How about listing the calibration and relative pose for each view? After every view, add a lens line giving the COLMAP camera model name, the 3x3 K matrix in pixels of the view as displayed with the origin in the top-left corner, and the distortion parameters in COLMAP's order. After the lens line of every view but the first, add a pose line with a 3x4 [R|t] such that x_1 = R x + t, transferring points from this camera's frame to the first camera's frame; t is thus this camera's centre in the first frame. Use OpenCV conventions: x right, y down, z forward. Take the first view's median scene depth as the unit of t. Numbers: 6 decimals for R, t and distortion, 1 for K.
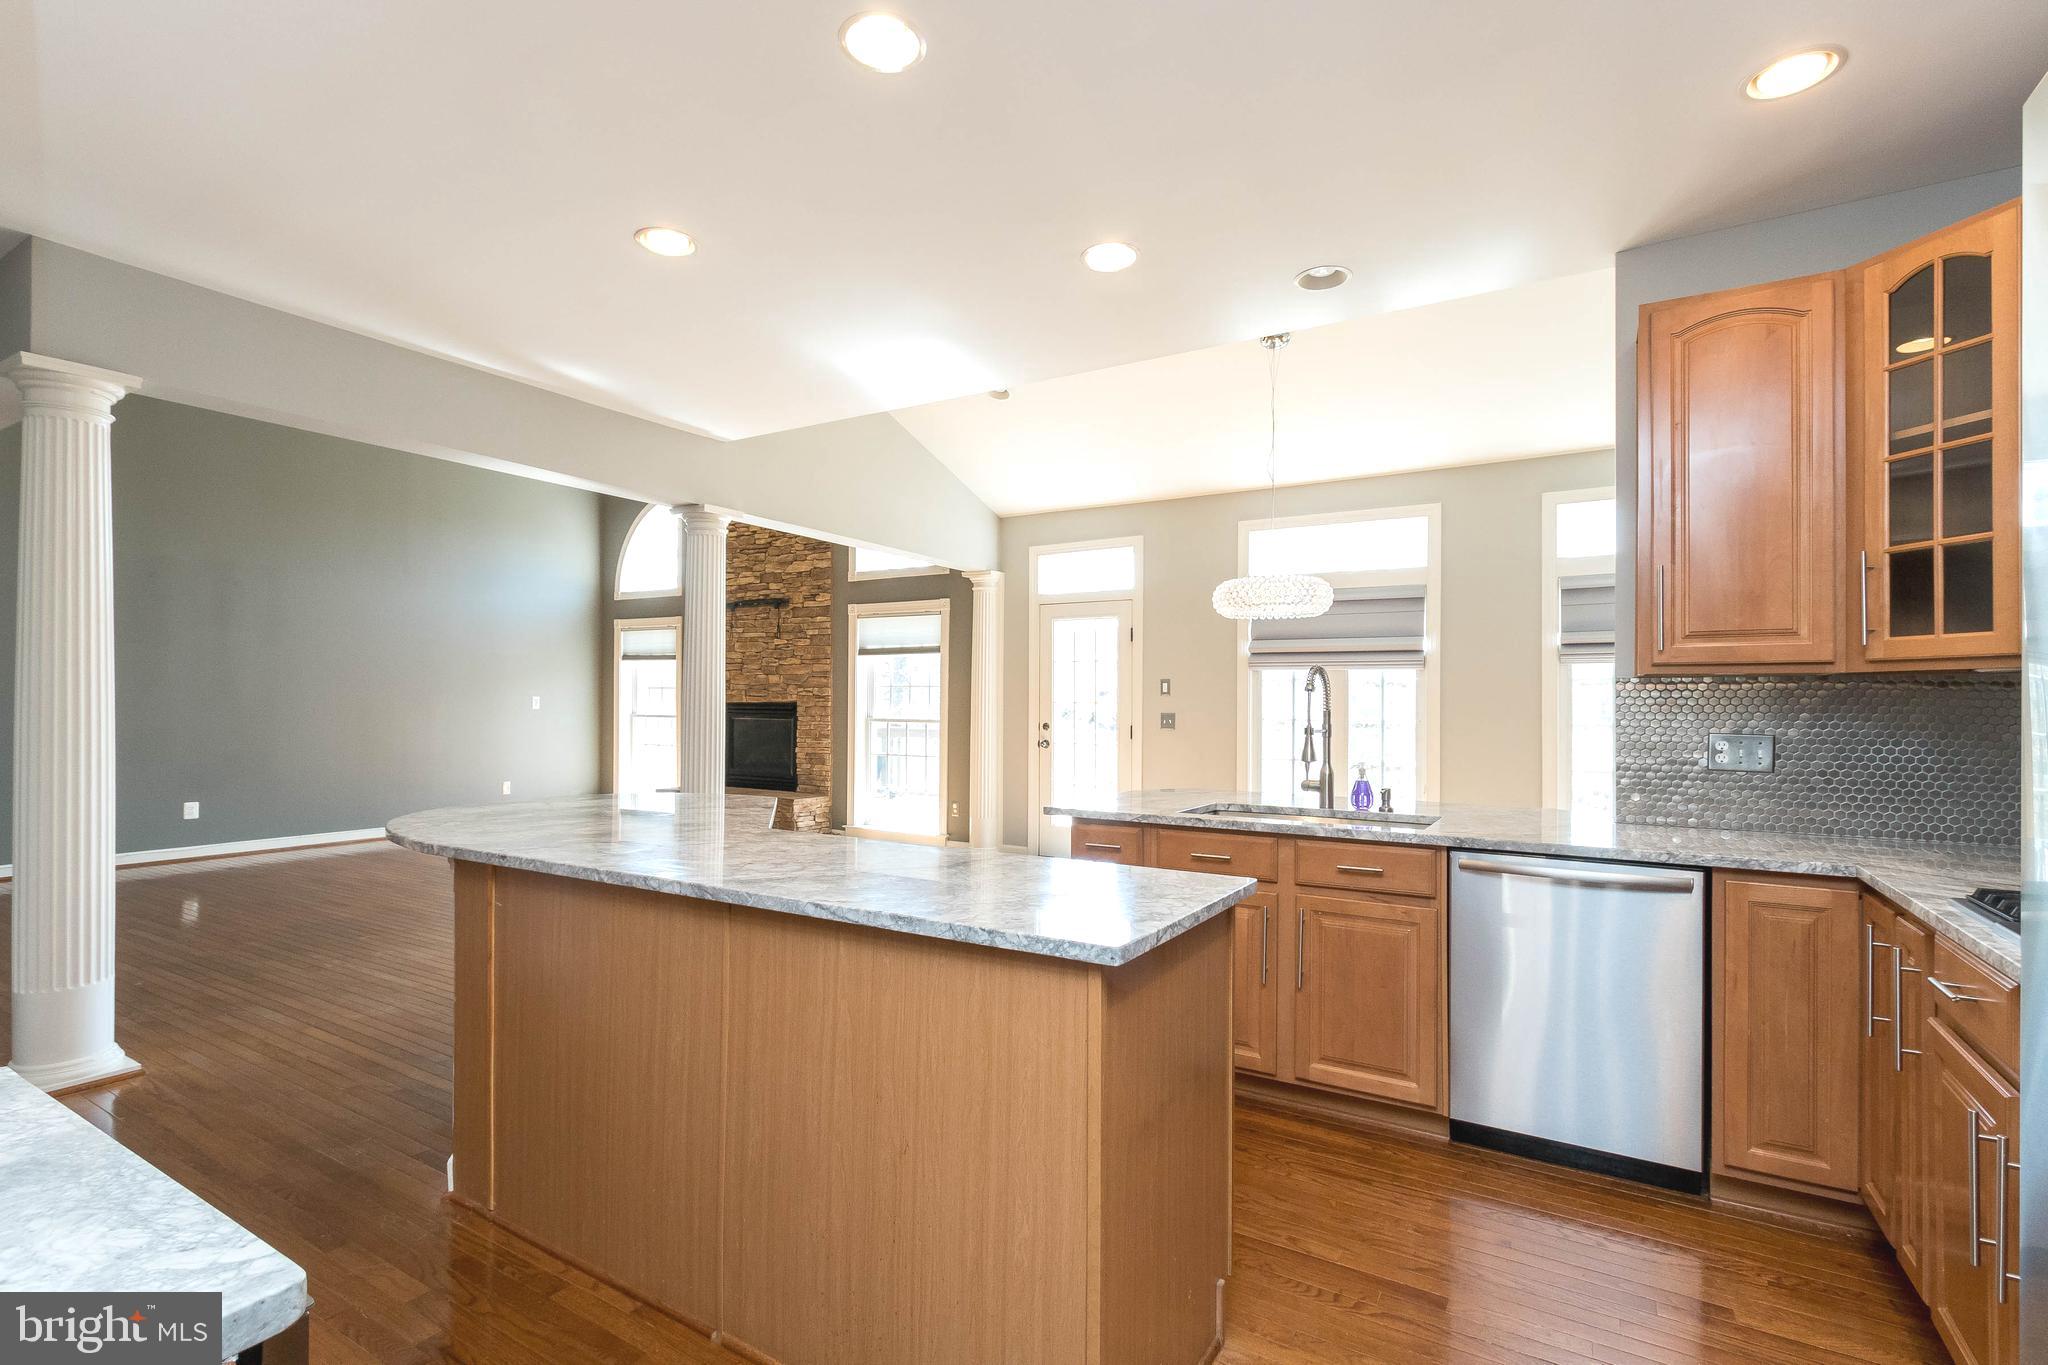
lens RADIAL K [[954.9, 0, 1024.0], [0, 954.9, 698.1], [0, 0, 1]] dist [0.003940, -0.001875]
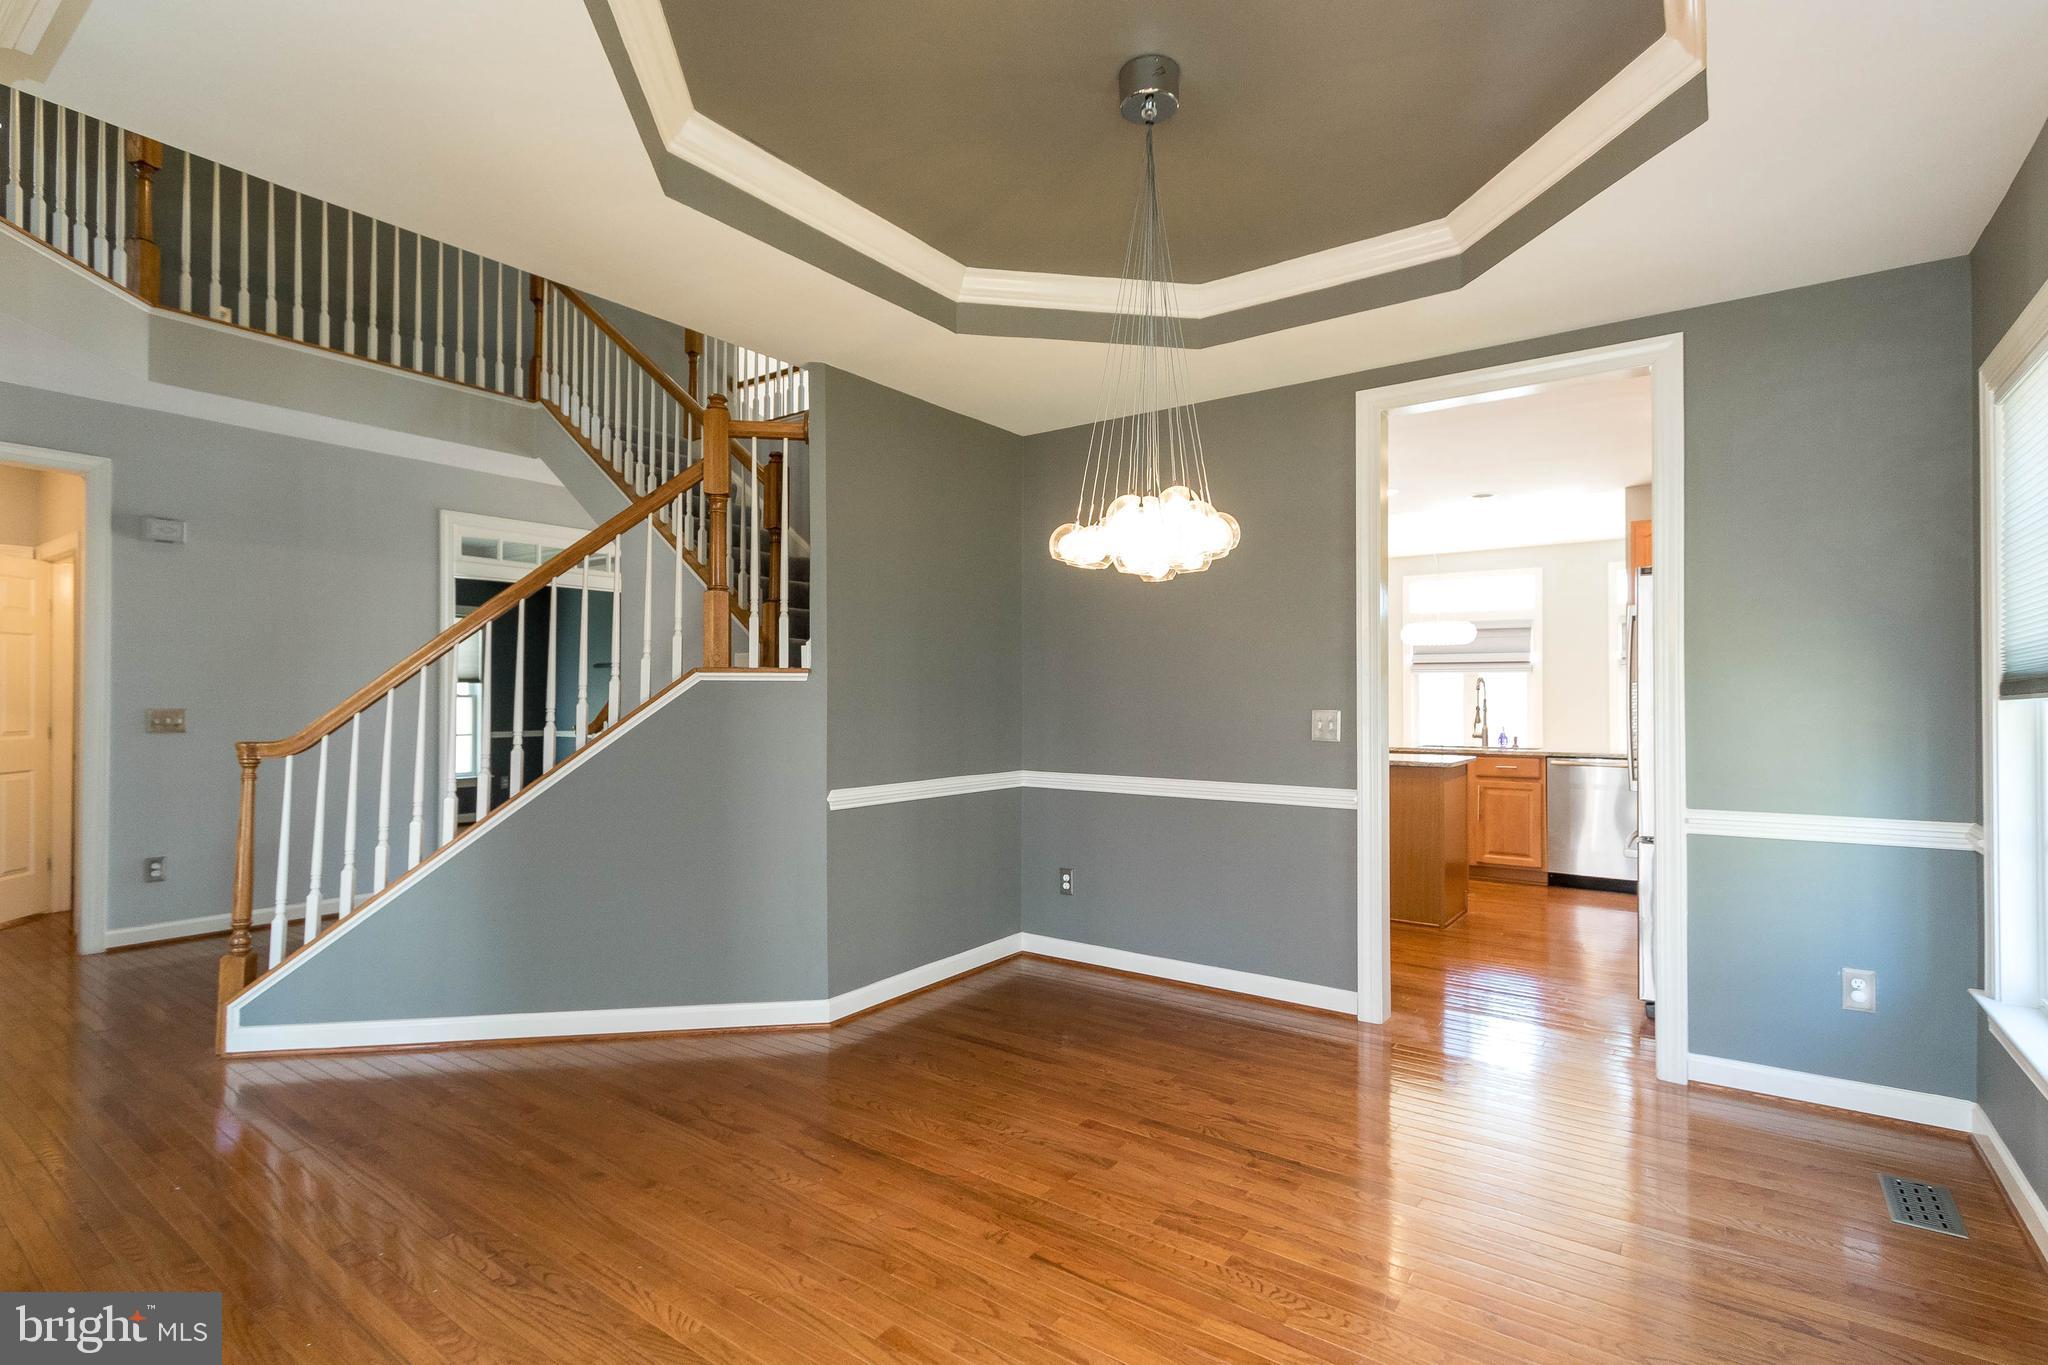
lens RADIAL K [[954.9, 0, 1023.3], [0, 954.9, 683.6], [0, 0, 1]] dist [0.003940, -0.001875]
pose [[0.996023, -0.008546, -0.088686, -0.488557], [0.007668, 0.999918, -0.010238, -0.006869], [0.088766, 0.009517, 0.996007, -1.135951]]
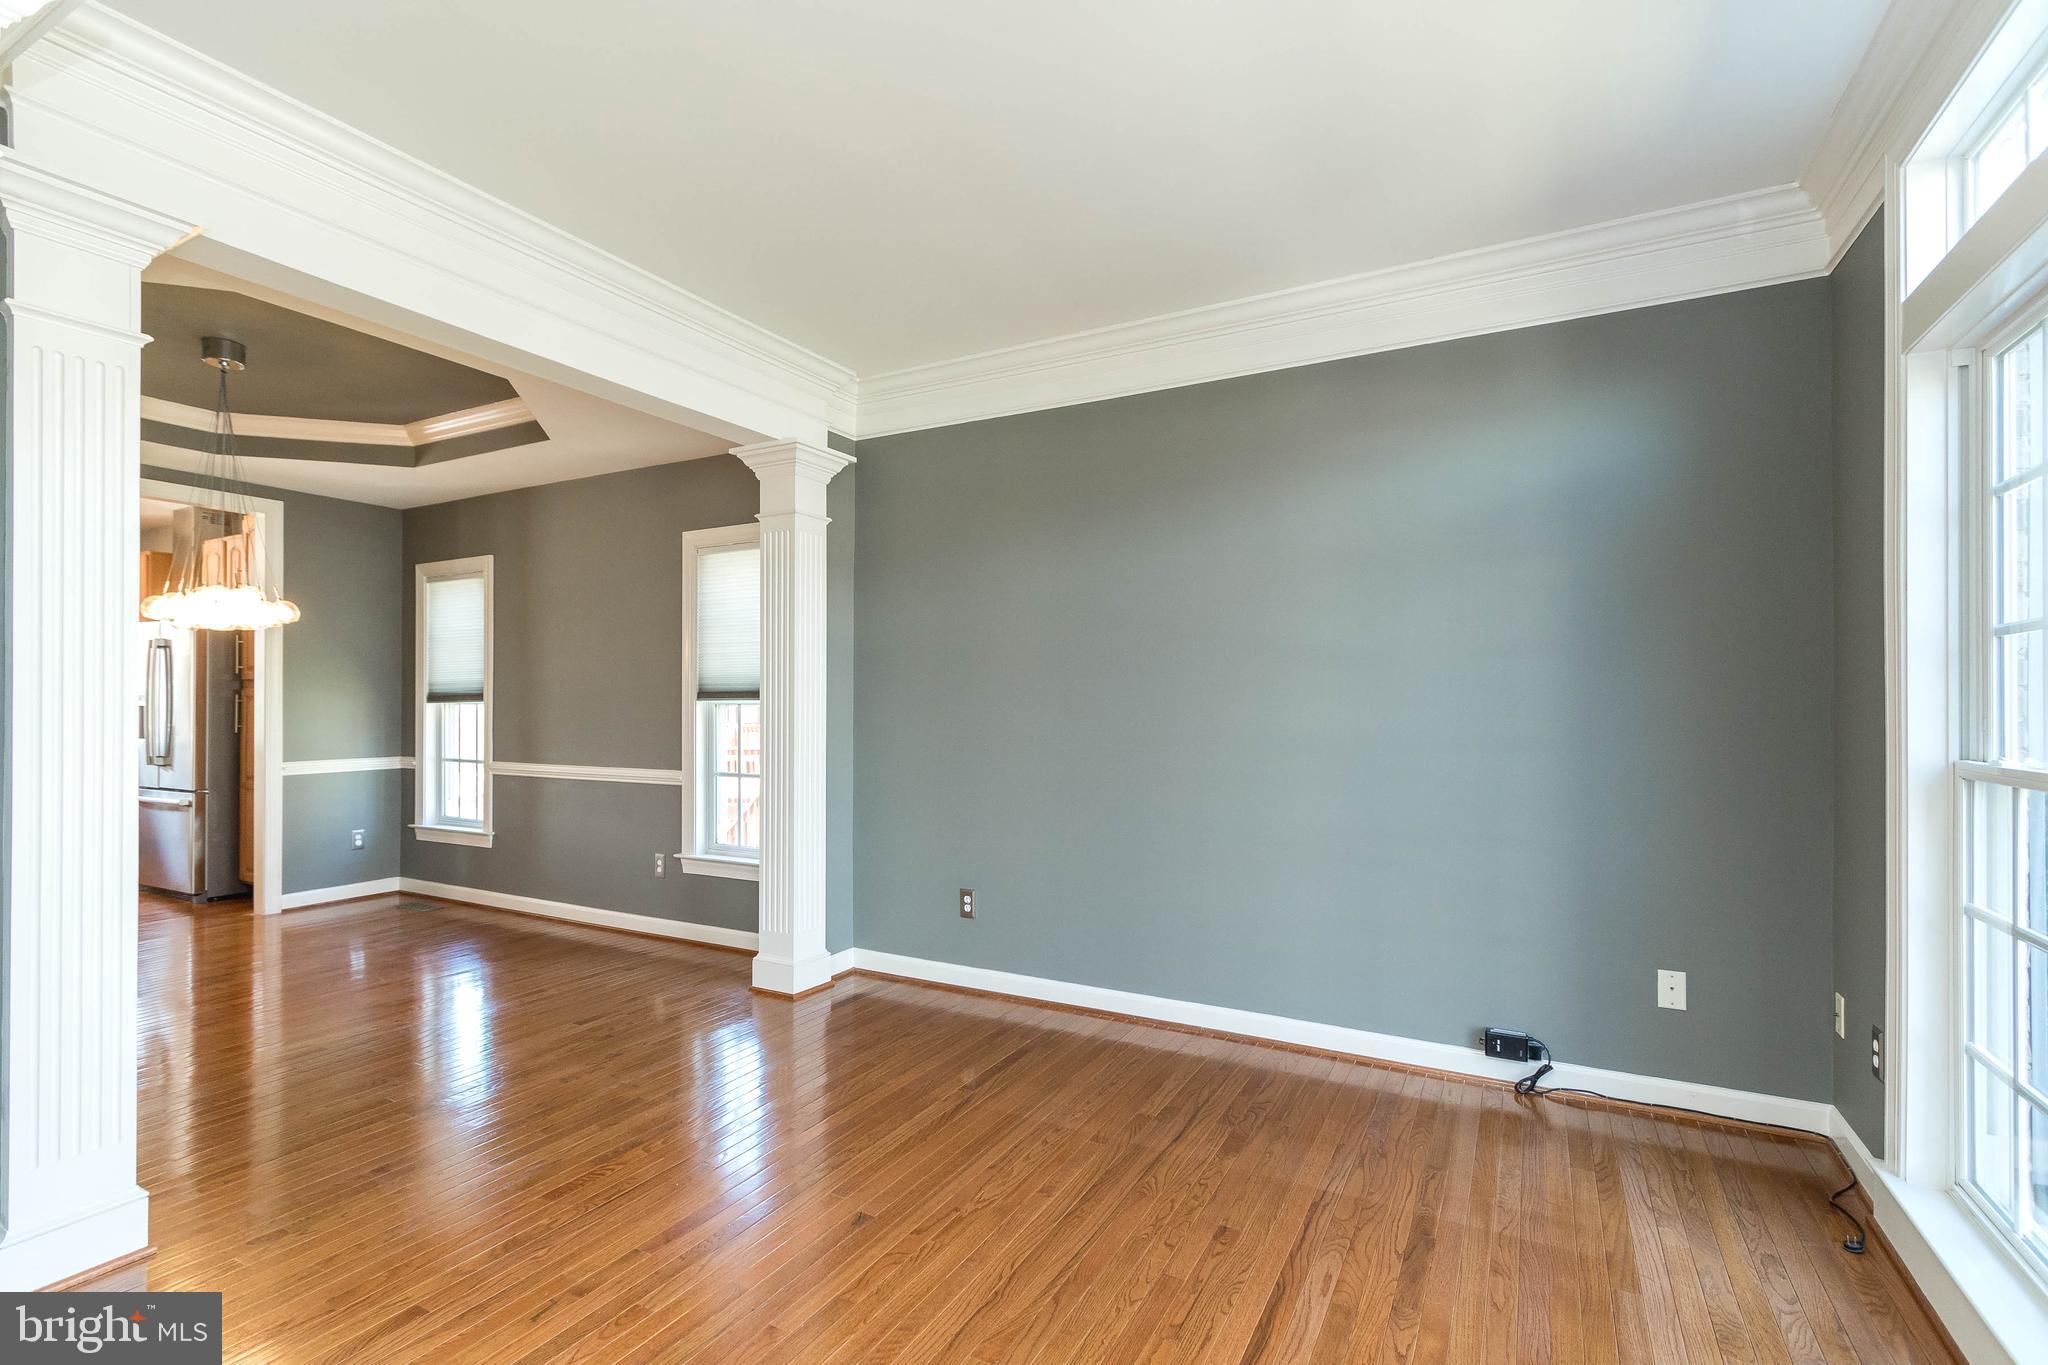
lens RADIAL K [[954.9, 0, 1019.5], [0, 954.9, 700.4], [0, 0, 1]] dist [0.003940, -0.001875]
pose [[-0.047974, -0.003755, 0.998842, -1.667535], [-0.008877, 0.999955, 0.003333, -0.017262], [-0.998809, -0.008707, -0.048006, -1.374412]]
